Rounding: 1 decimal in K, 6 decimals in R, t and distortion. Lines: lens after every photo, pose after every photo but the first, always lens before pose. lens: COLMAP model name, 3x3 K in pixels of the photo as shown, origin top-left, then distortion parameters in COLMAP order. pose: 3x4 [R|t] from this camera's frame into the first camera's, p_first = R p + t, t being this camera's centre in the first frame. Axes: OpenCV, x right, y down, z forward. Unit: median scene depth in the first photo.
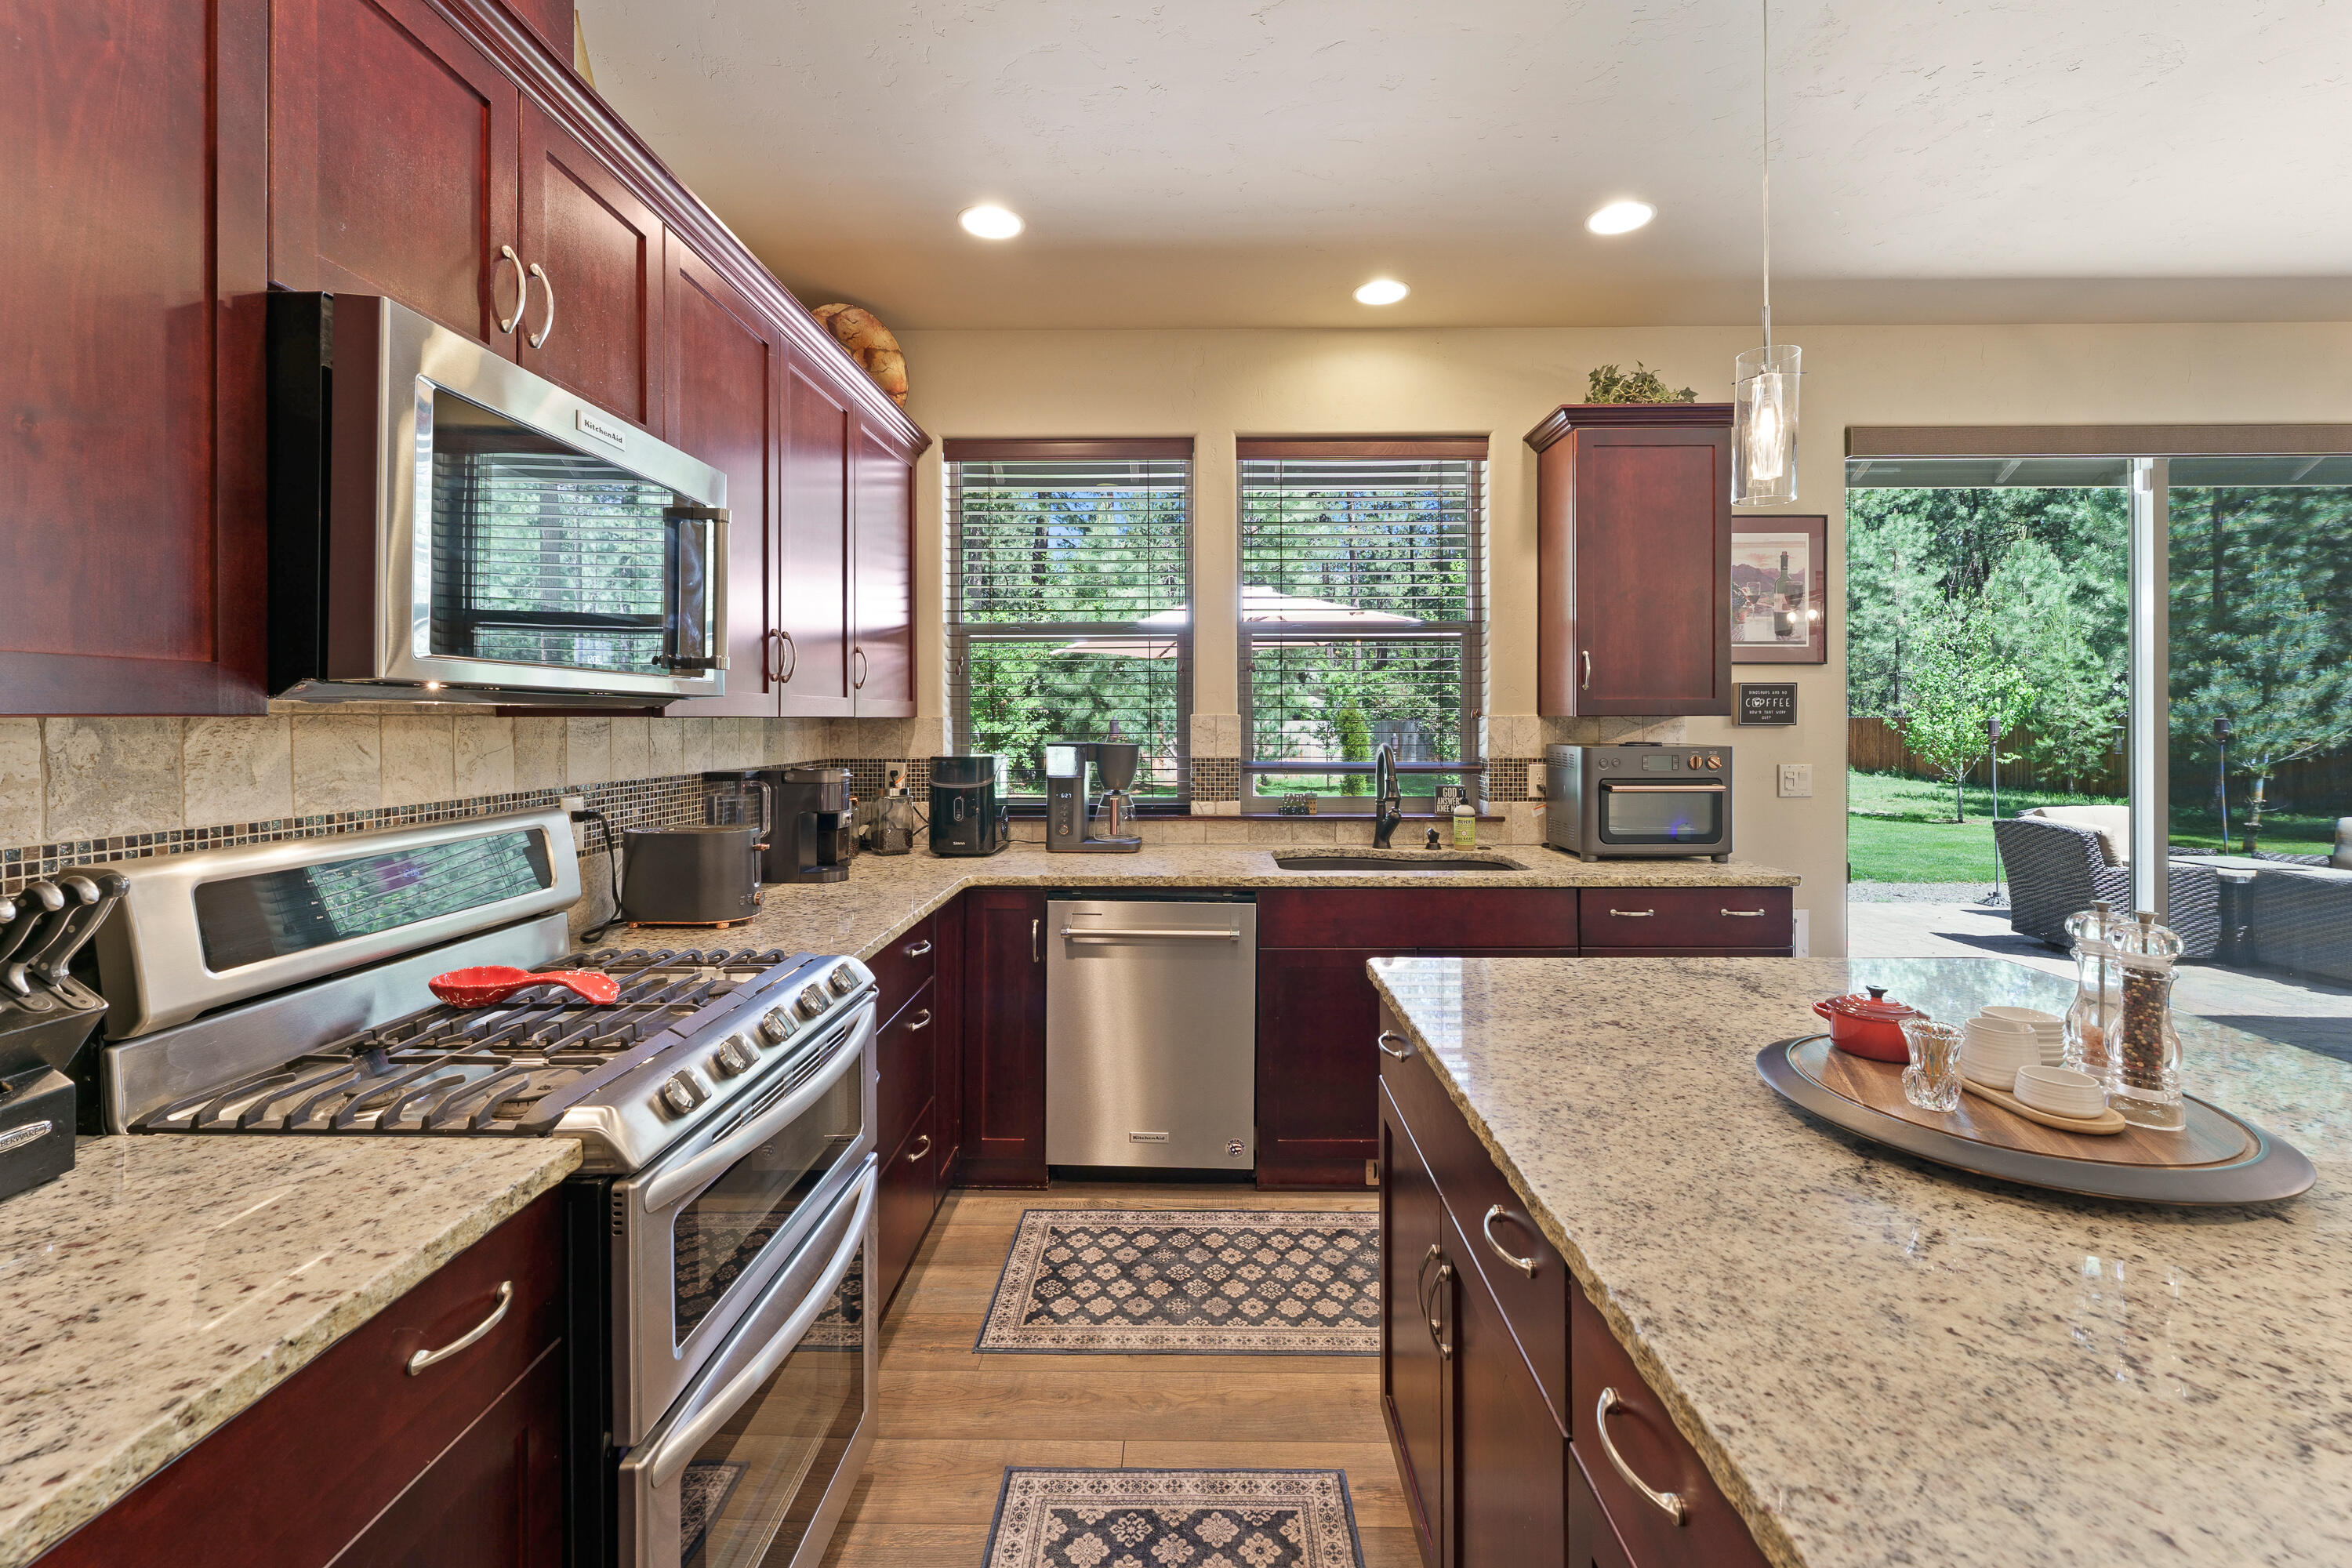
lens RADIAL K [[977.8, 0, 1189.1], [0, 977.8, 718.7], [0, 0, 1]] dist [-0.000029, -0.000117]
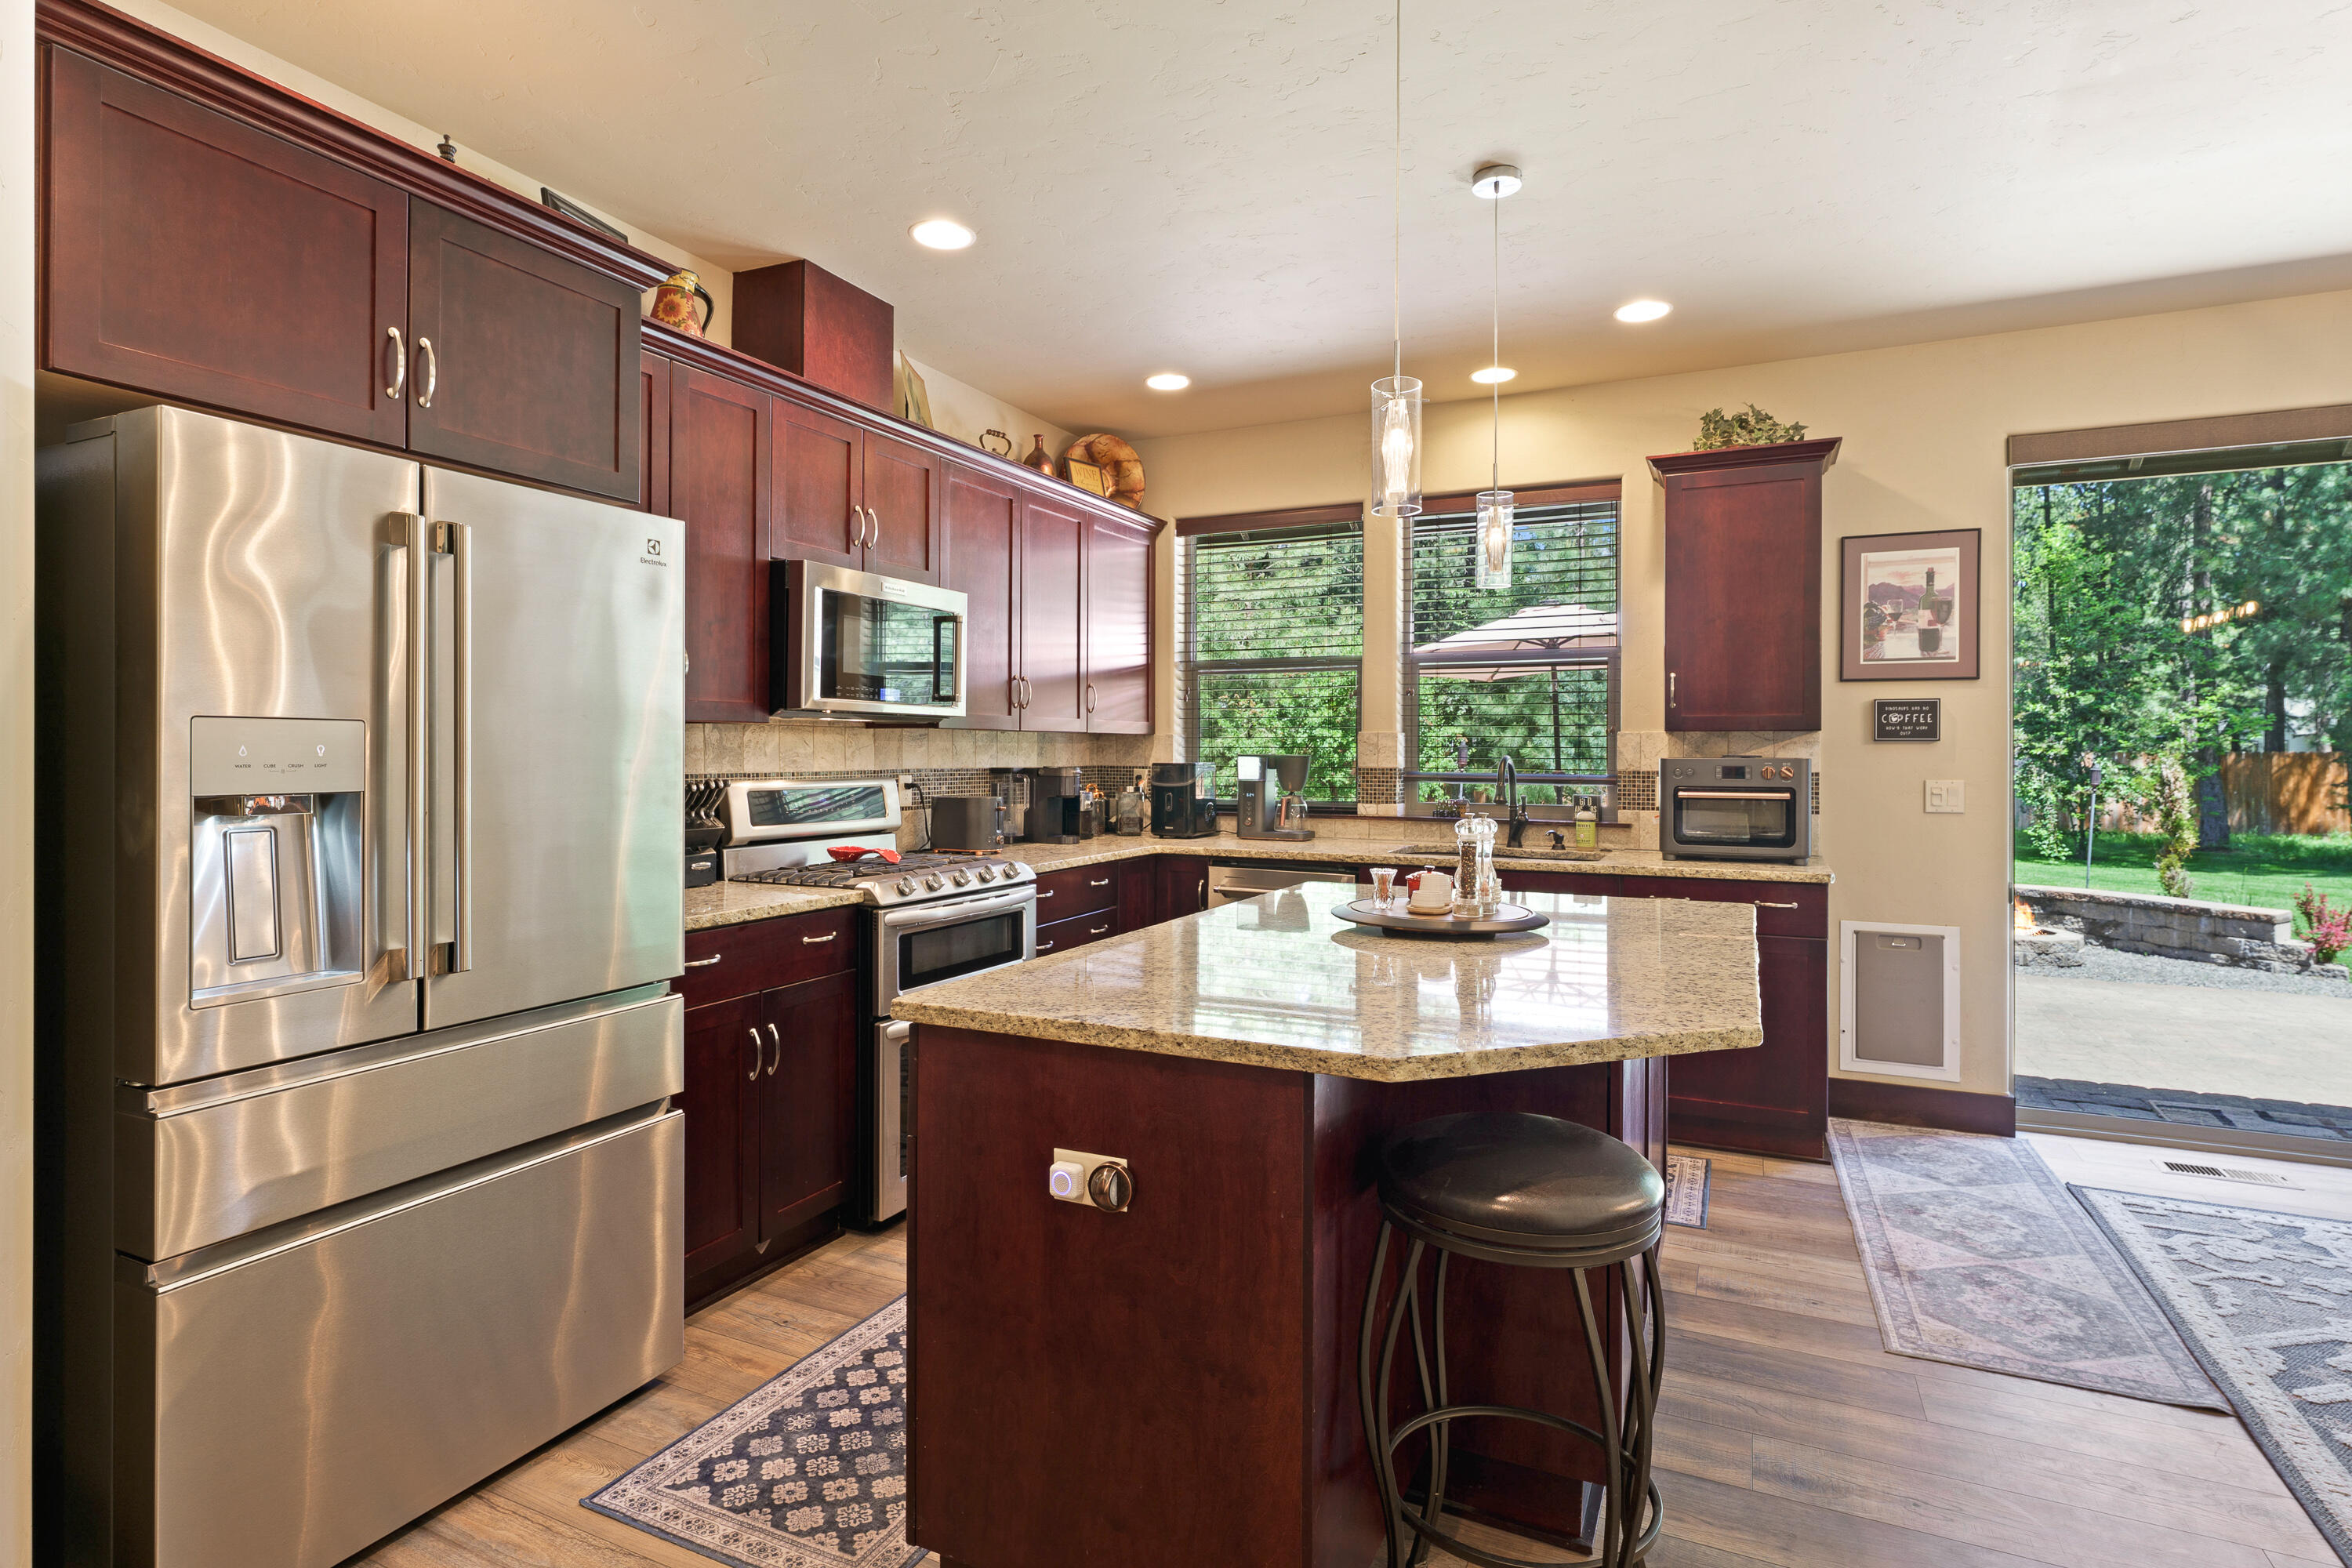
lens RADIAL K [[1189.8, 0, 1174.8], [0, 1189.8, 748.0], [0, 0, 1]] dist [0.001575, 0.001016]
pose [[0.904612, 0.003266, -0.426224, 0.438707], [-0.004620, 0.999987, -0.002144, 0.020580], [0.426211, 0.003908, 0.904615, -0.445245]]
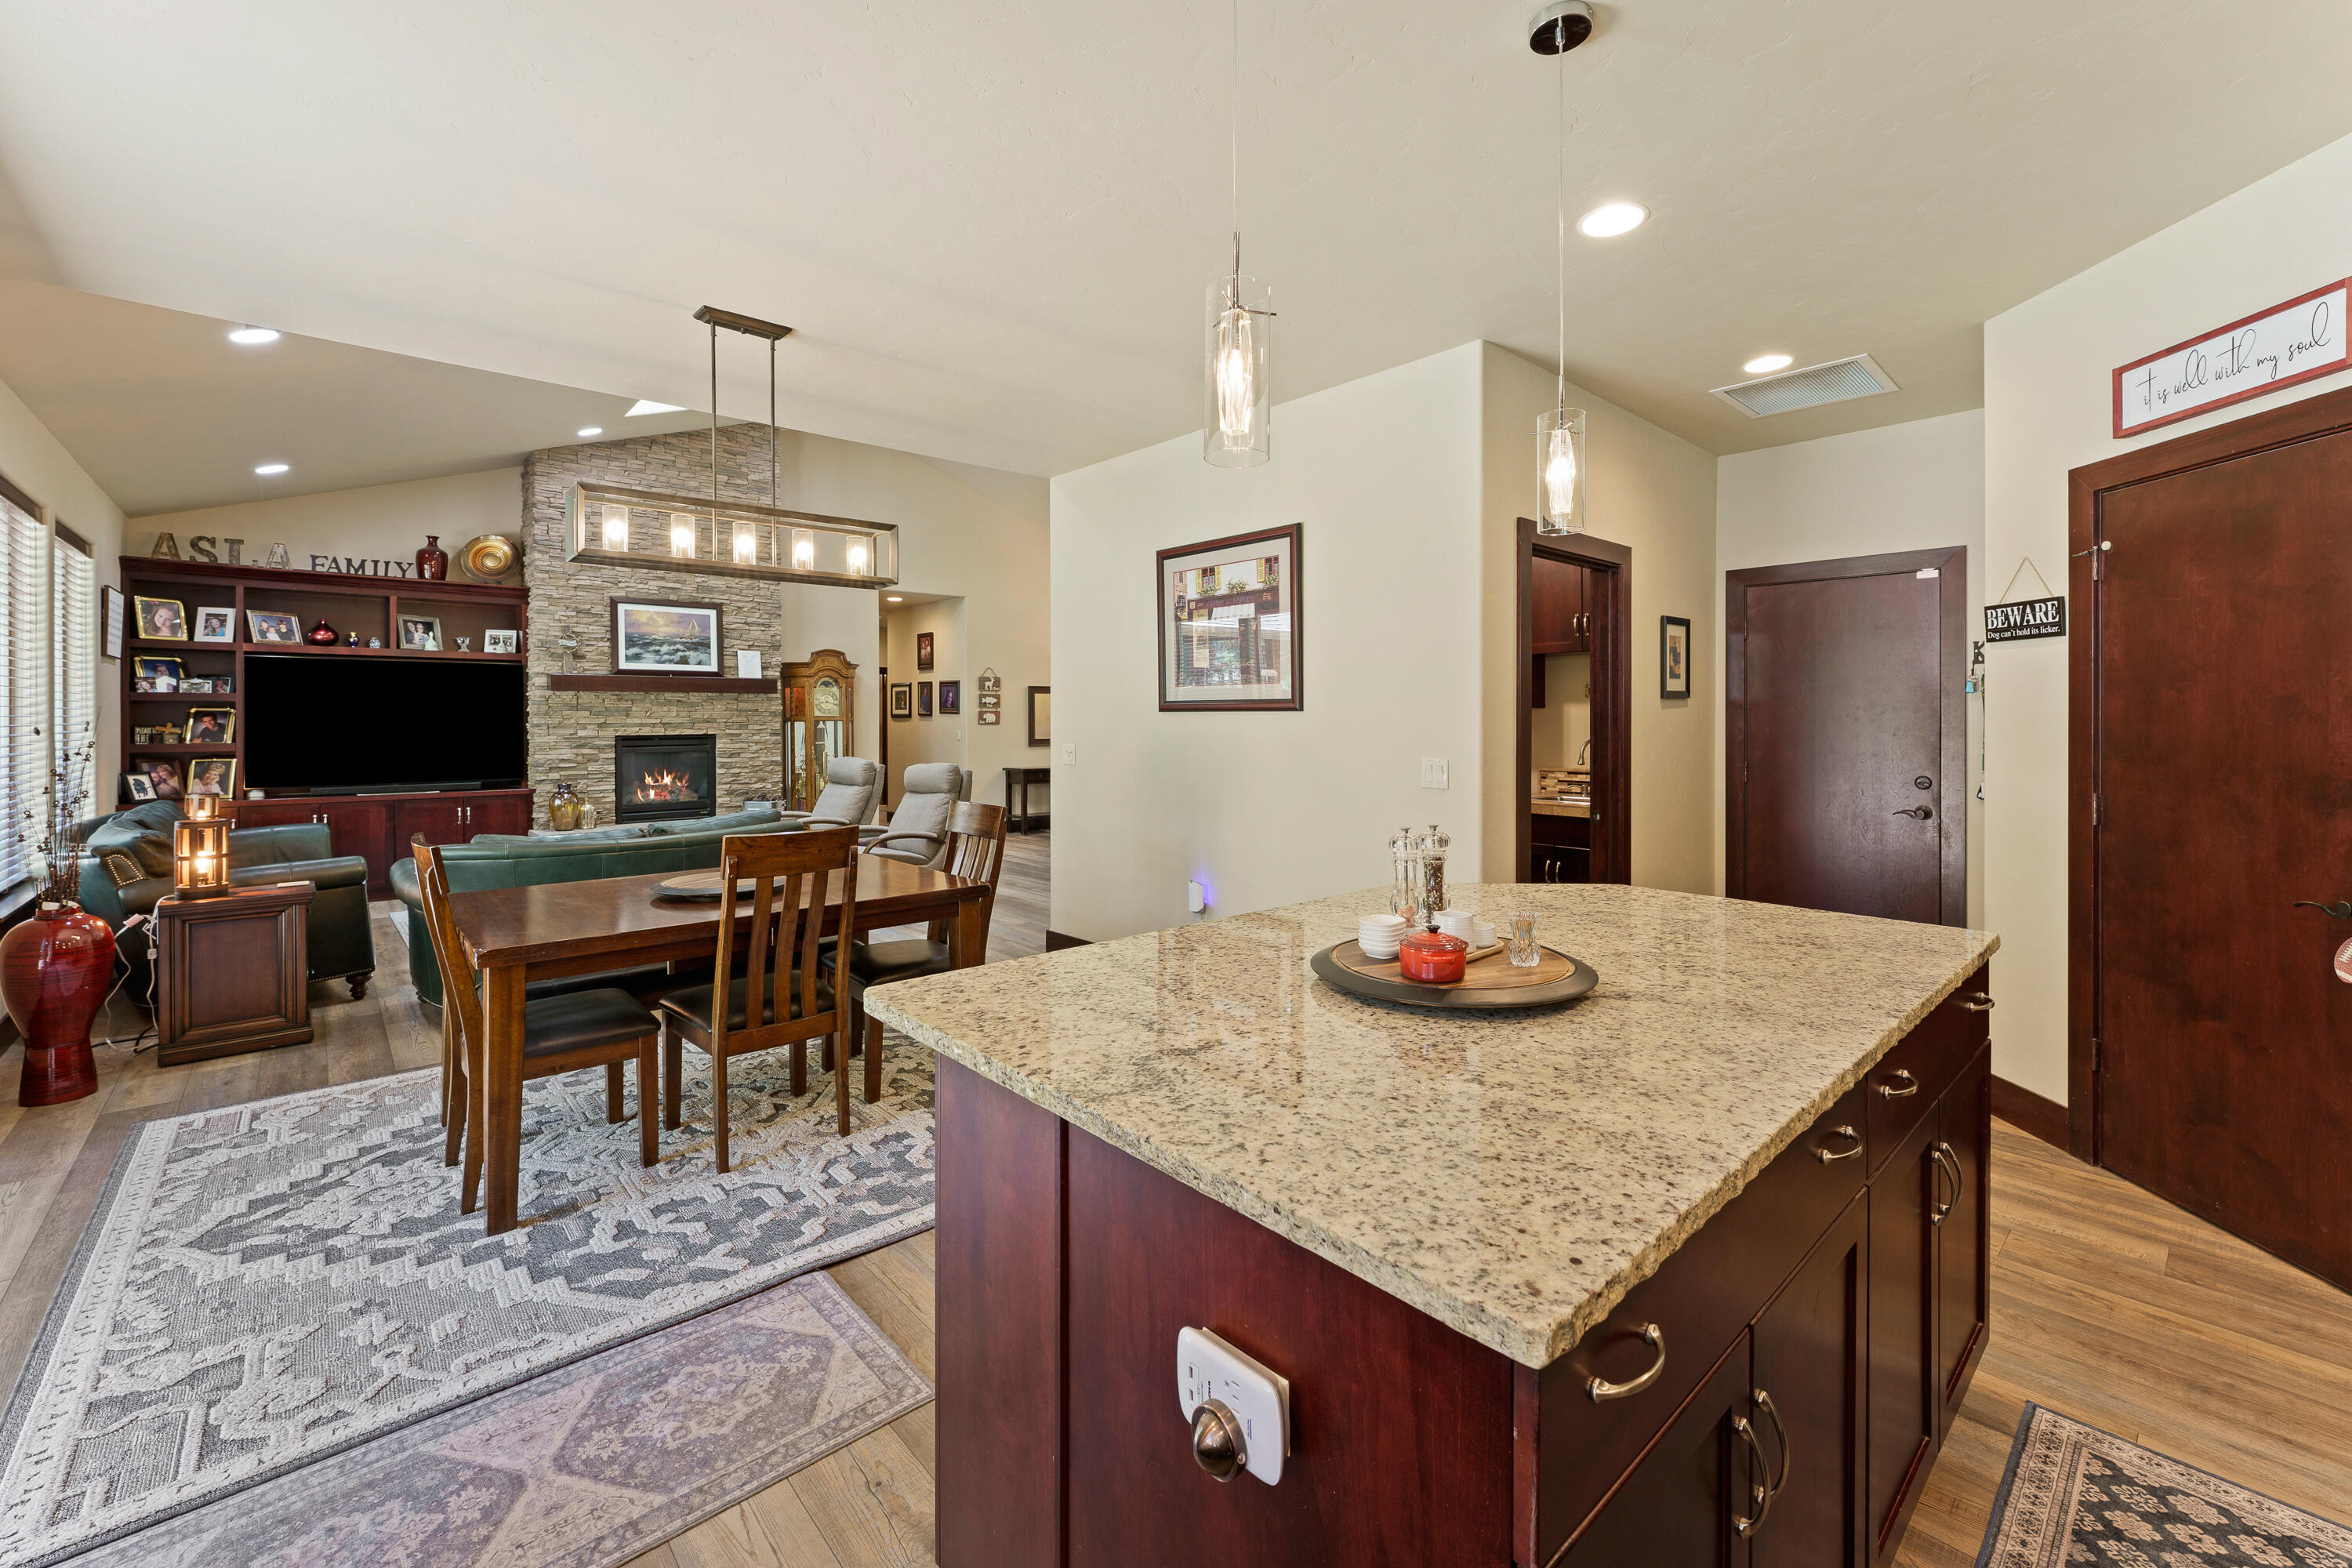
lens RADIAL K [[967.6, 0, 1171.7], [0, 967.6, 722.9], [0, 0, 1]] dist [0.000712, -0.000043]
pose [[-0.674788, -0.003447, 0.738004, 0.000297], [0.001002, 0.999984, 0.005587, 0.000703], [-0.738011, 0.004509, -0.674773, 0.756303]]
